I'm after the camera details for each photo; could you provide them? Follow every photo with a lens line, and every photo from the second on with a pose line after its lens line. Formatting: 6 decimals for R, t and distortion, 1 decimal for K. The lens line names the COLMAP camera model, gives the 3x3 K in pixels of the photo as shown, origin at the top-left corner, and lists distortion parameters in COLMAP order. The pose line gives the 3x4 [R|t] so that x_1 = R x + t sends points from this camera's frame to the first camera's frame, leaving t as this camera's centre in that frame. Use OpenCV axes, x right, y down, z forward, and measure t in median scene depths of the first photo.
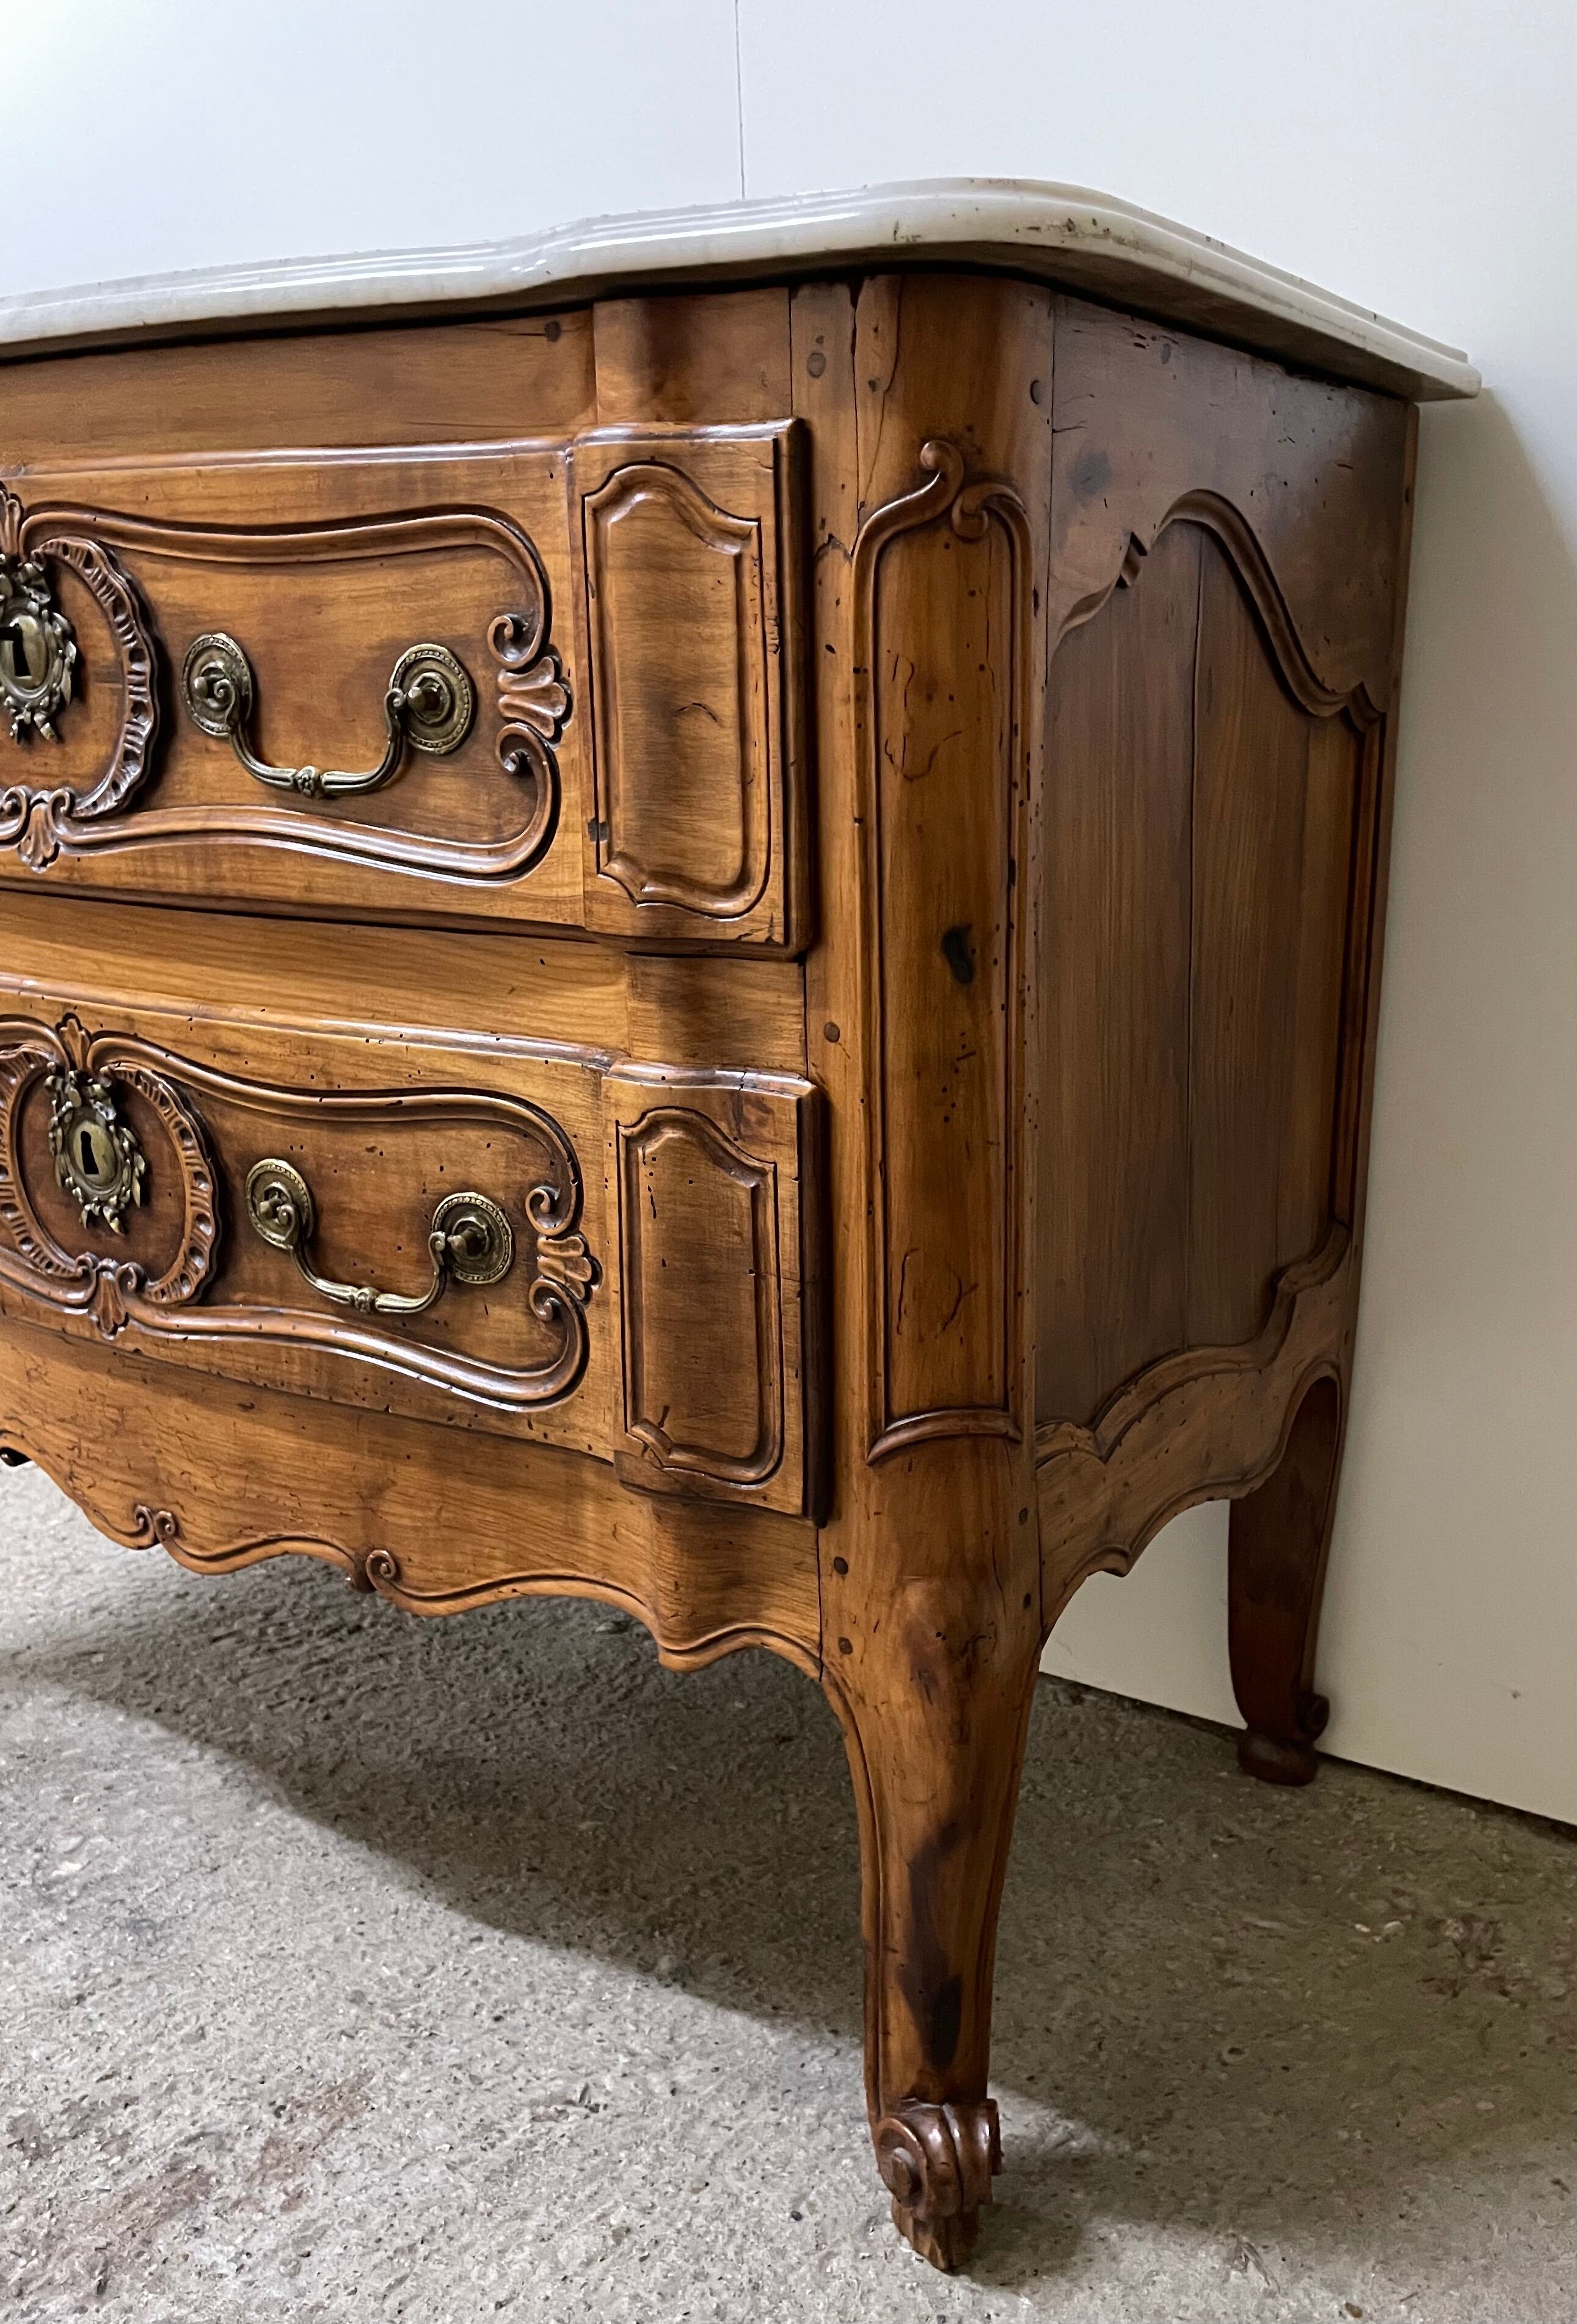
lens RADIAL K [[1870.0, 0, 920.8], [0, 1870.0, 1205.4], [0, 0, 1]] dist [0.103476, -0.147898]
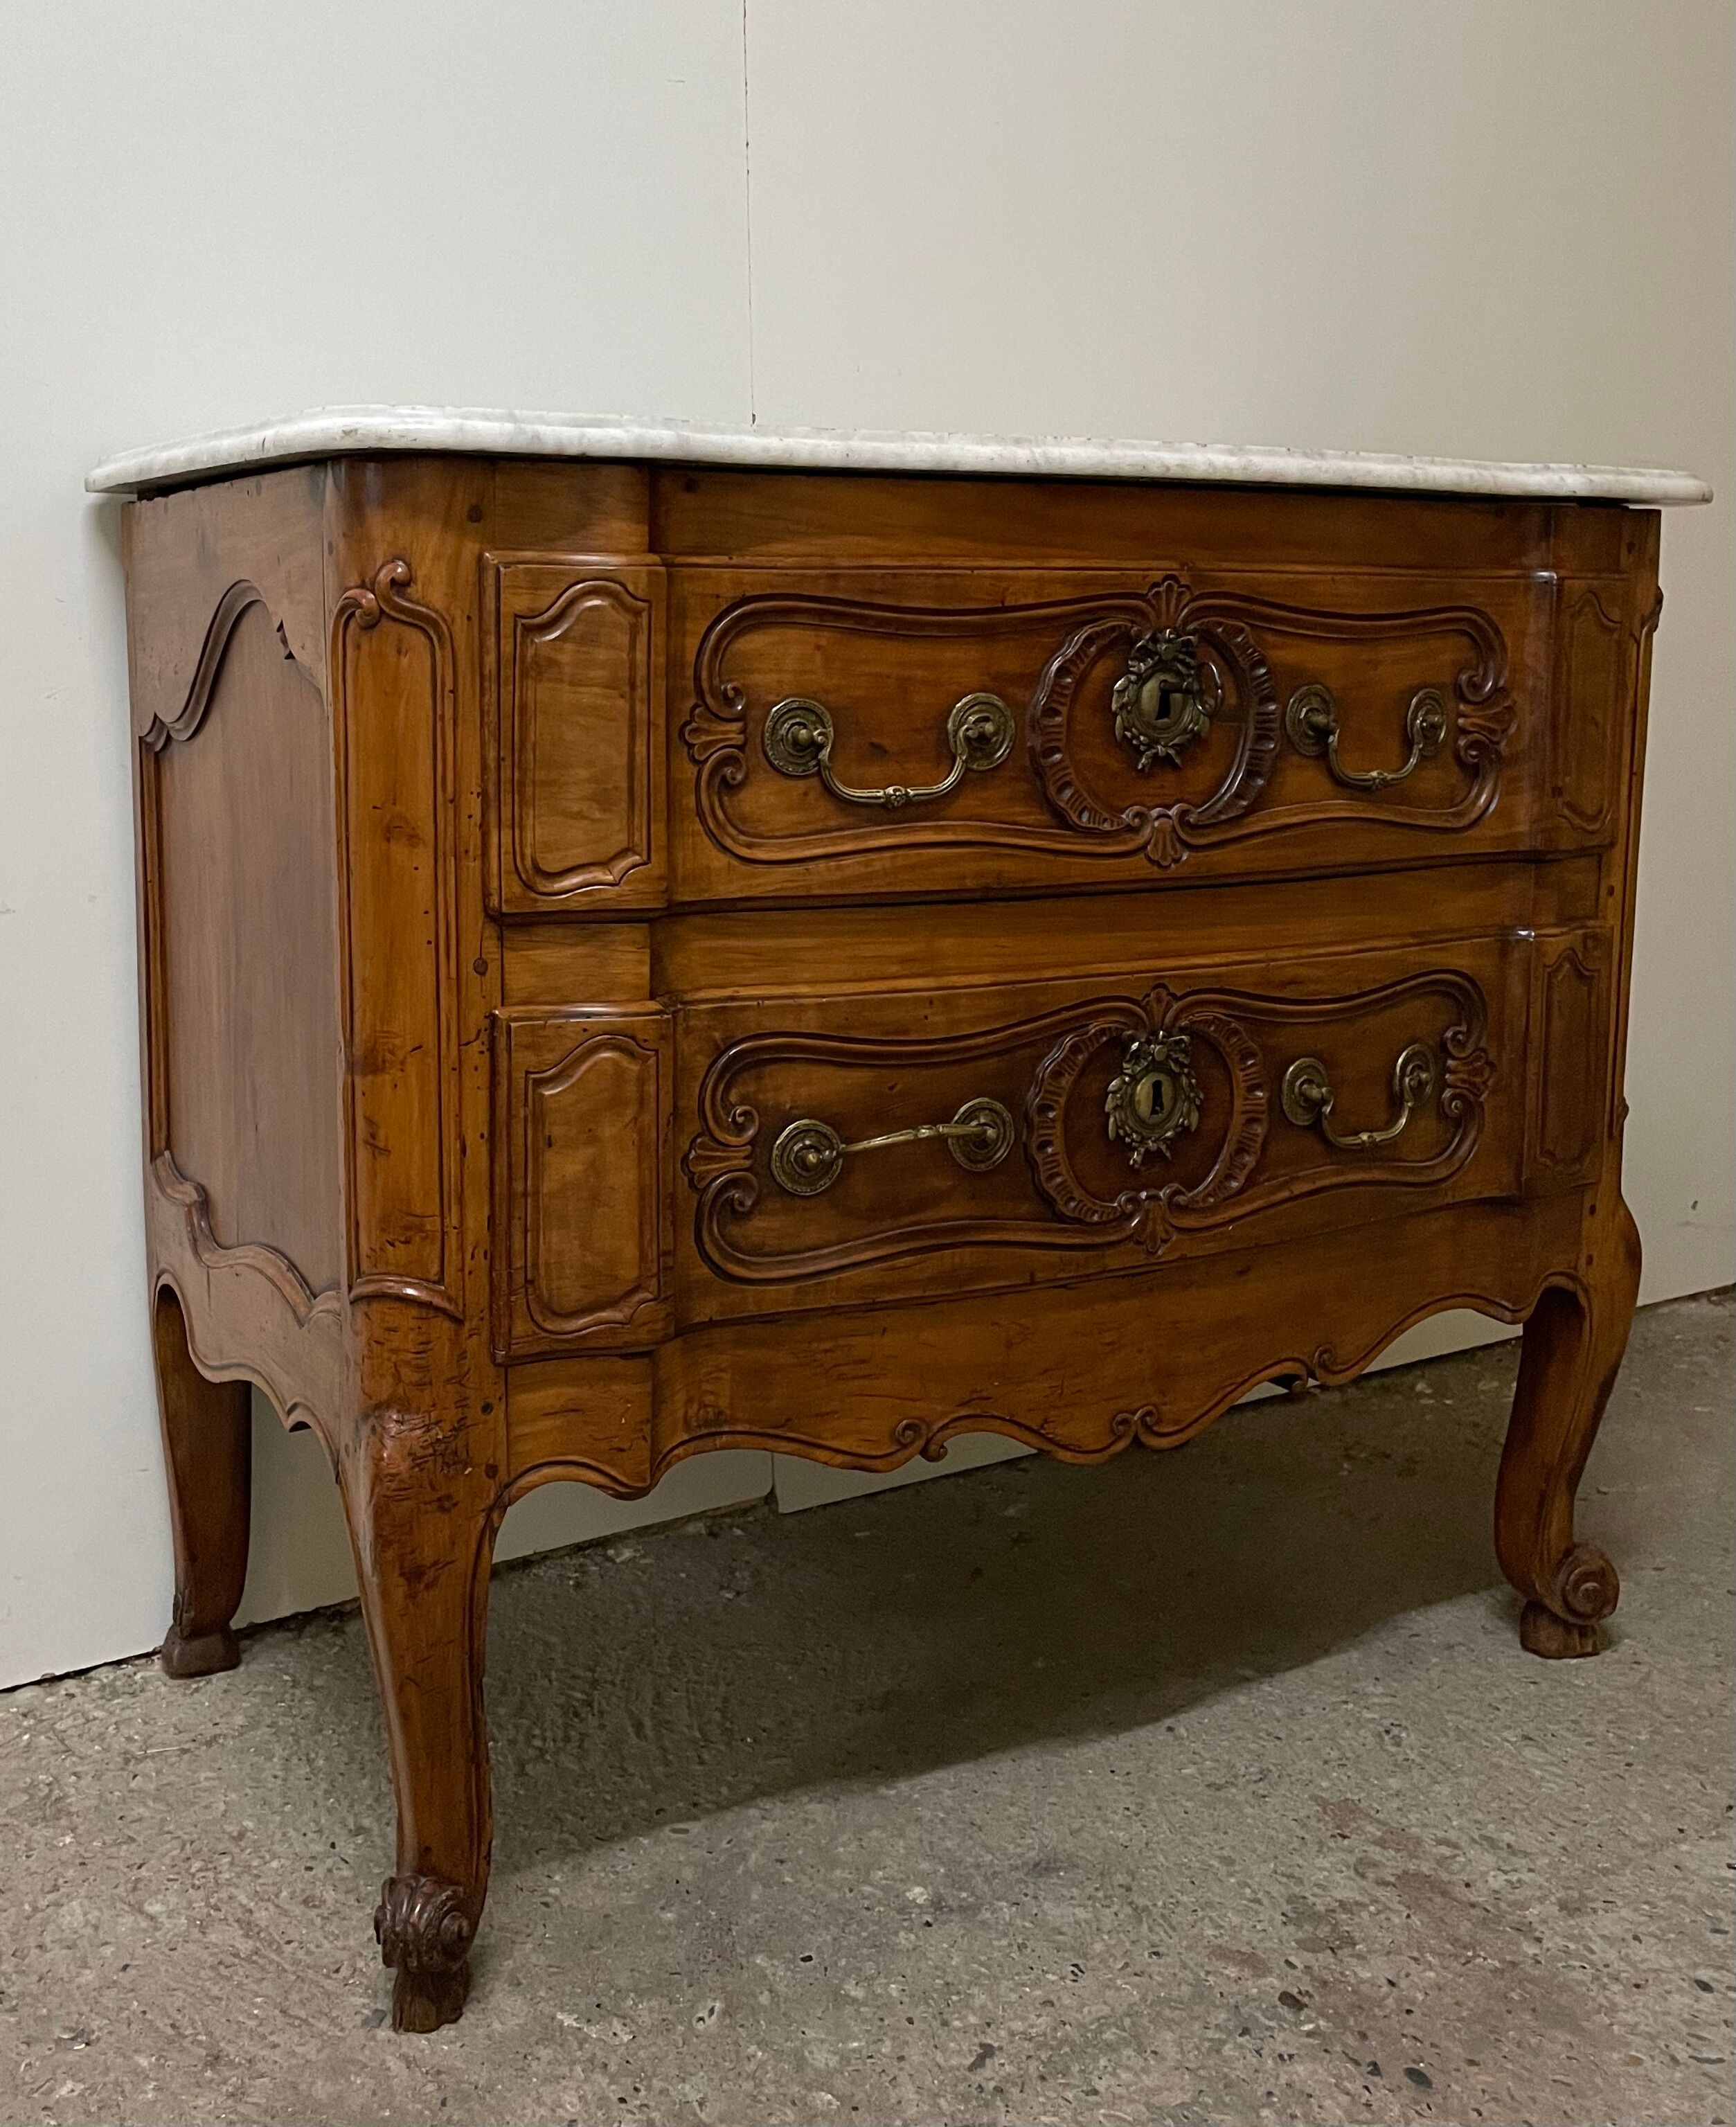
lens RADIAL K [[2119.1, 0, 694.5], [0, 2119.1, 899.2], [0, 0, 1]] dist [0.125668, -0.189987]
pose [[0.505796, -0.110055, 0.855604, -1.859397], [0.233605, 0.972244, -0.013039, -0.216576], [-0.830421, 0.206468, 0.517466, 0.548482]]
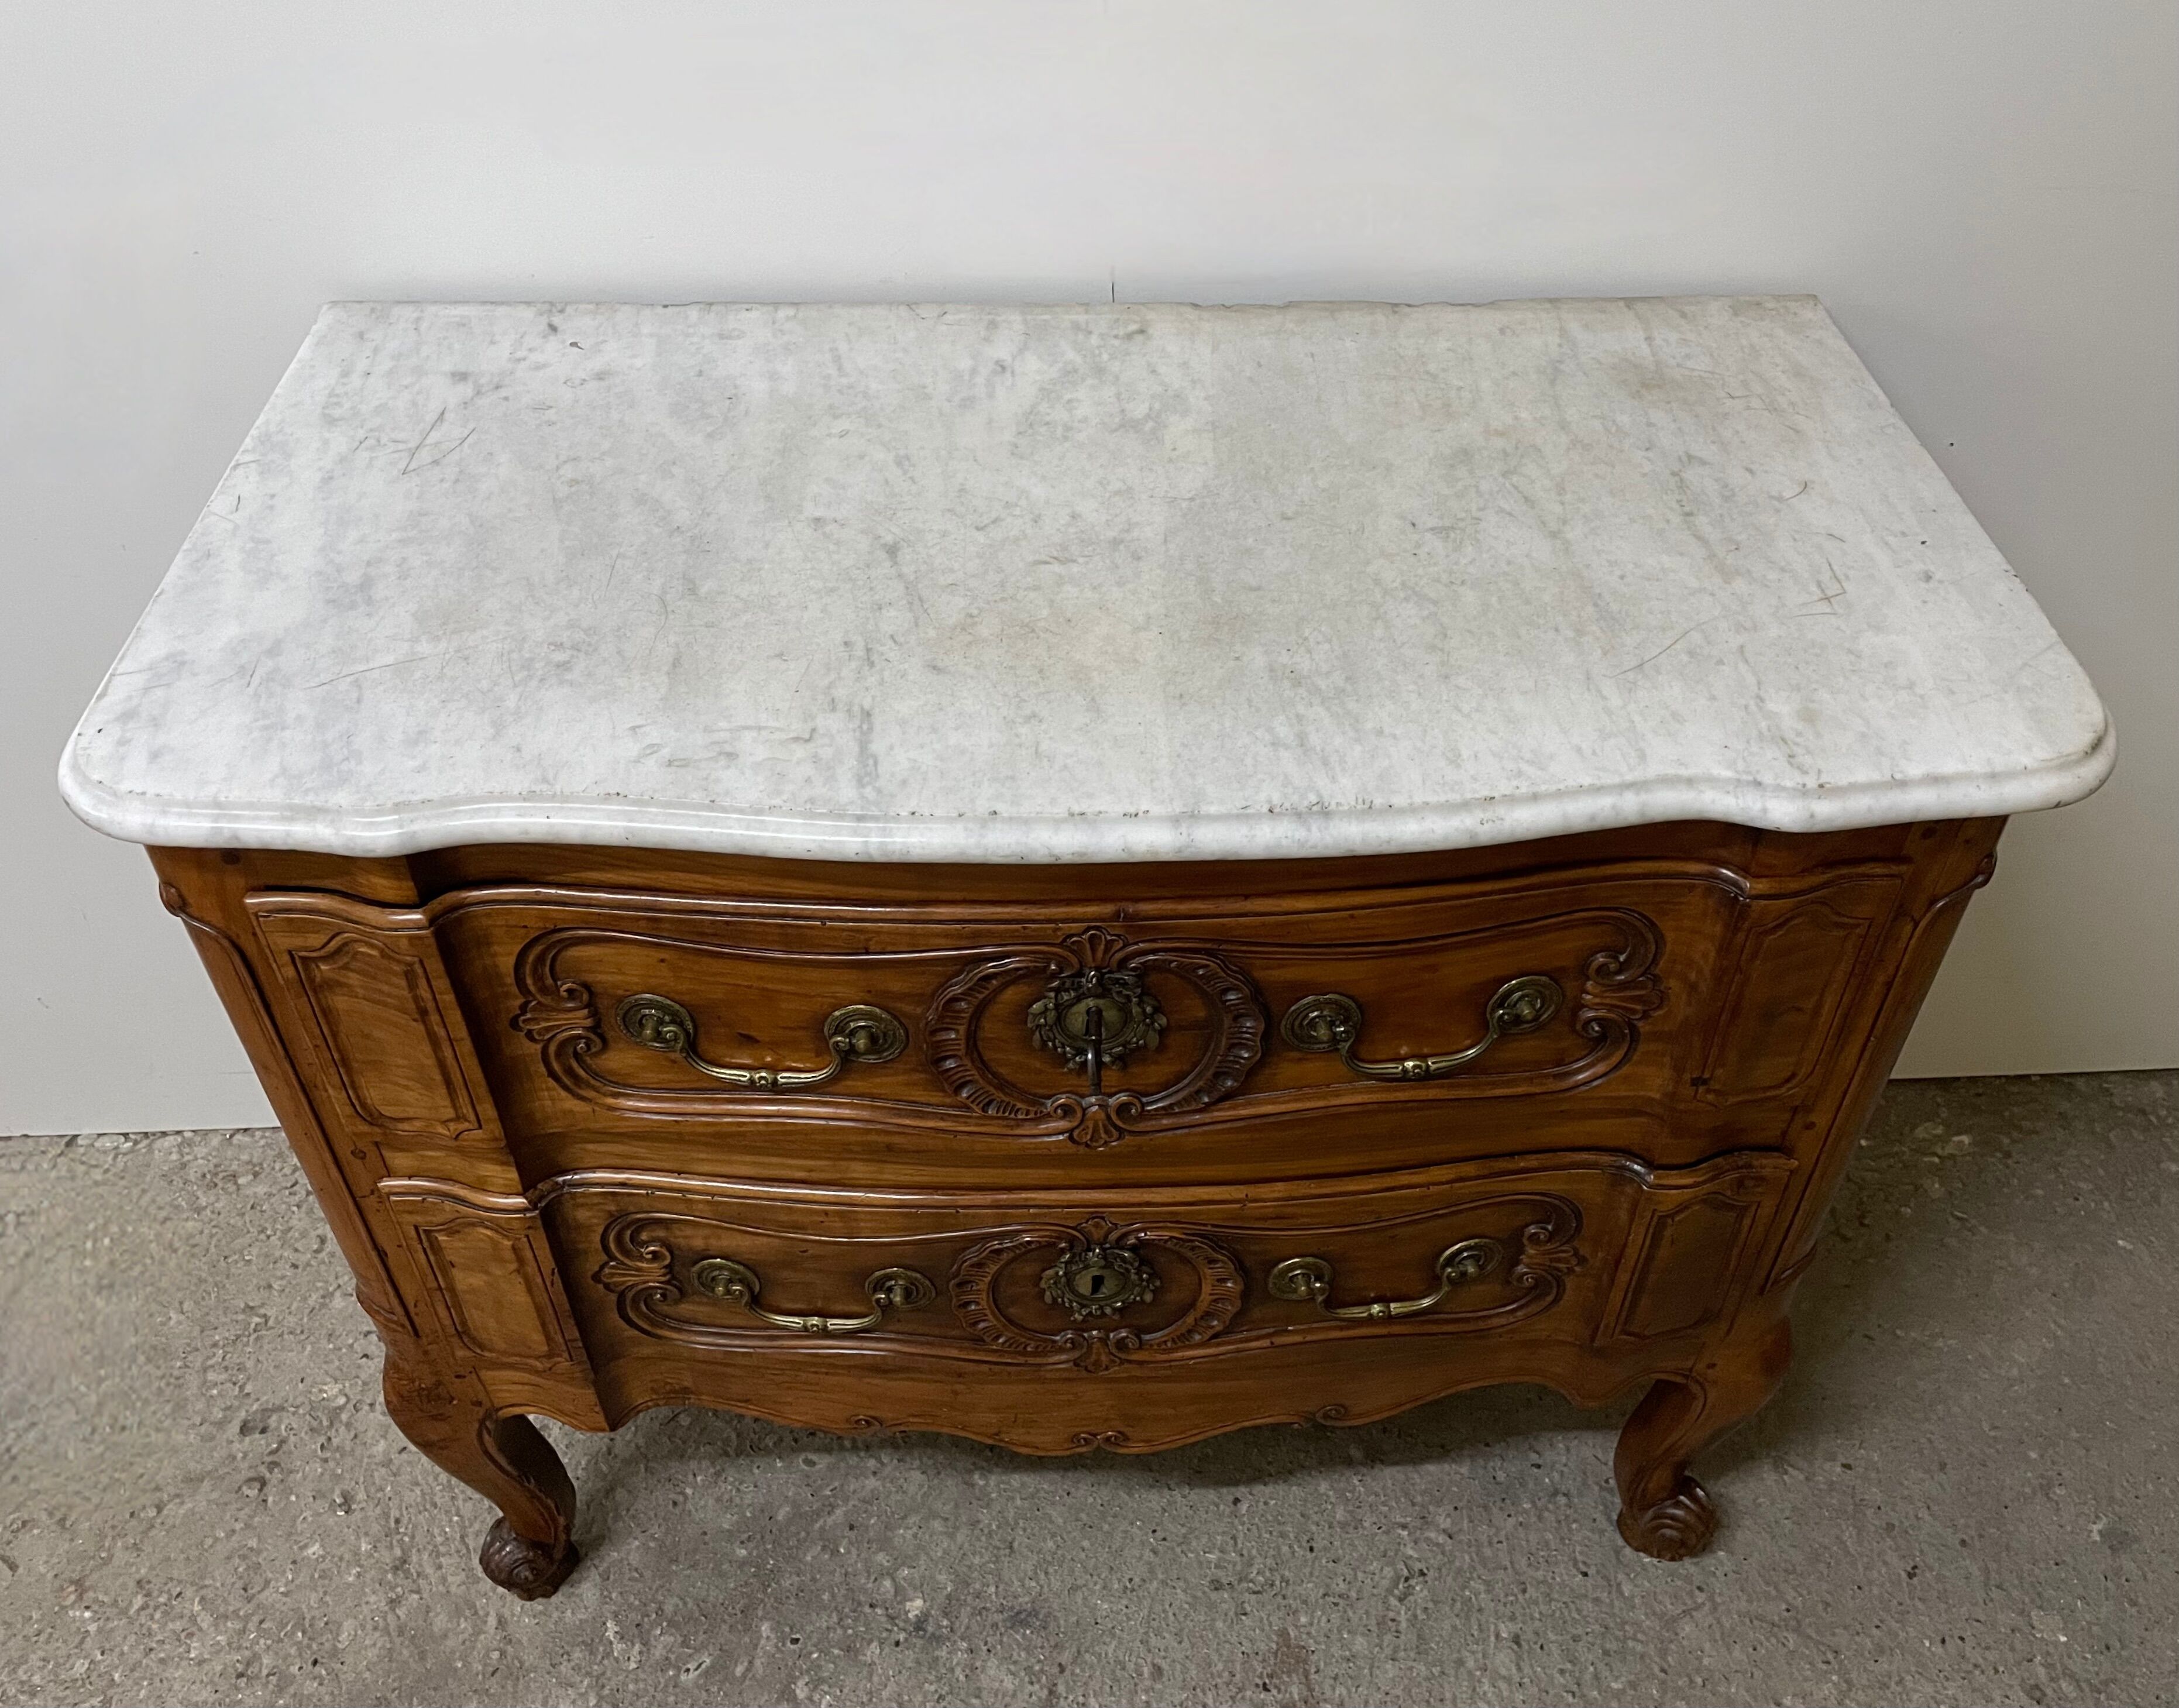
lens RADIAL K [[1788.1, 0, 1118.6], [0, 1788.1, 845.7], [0, 0, 1]] dist [0.117181, -0.178990]
pose [[0.831609, -0.371088, 0.413183, -0.863105], [0.144506, 0.862949, 0.484187, -0.900004], [-0.536232, -0.342947, 0.771260, 0.197801]]
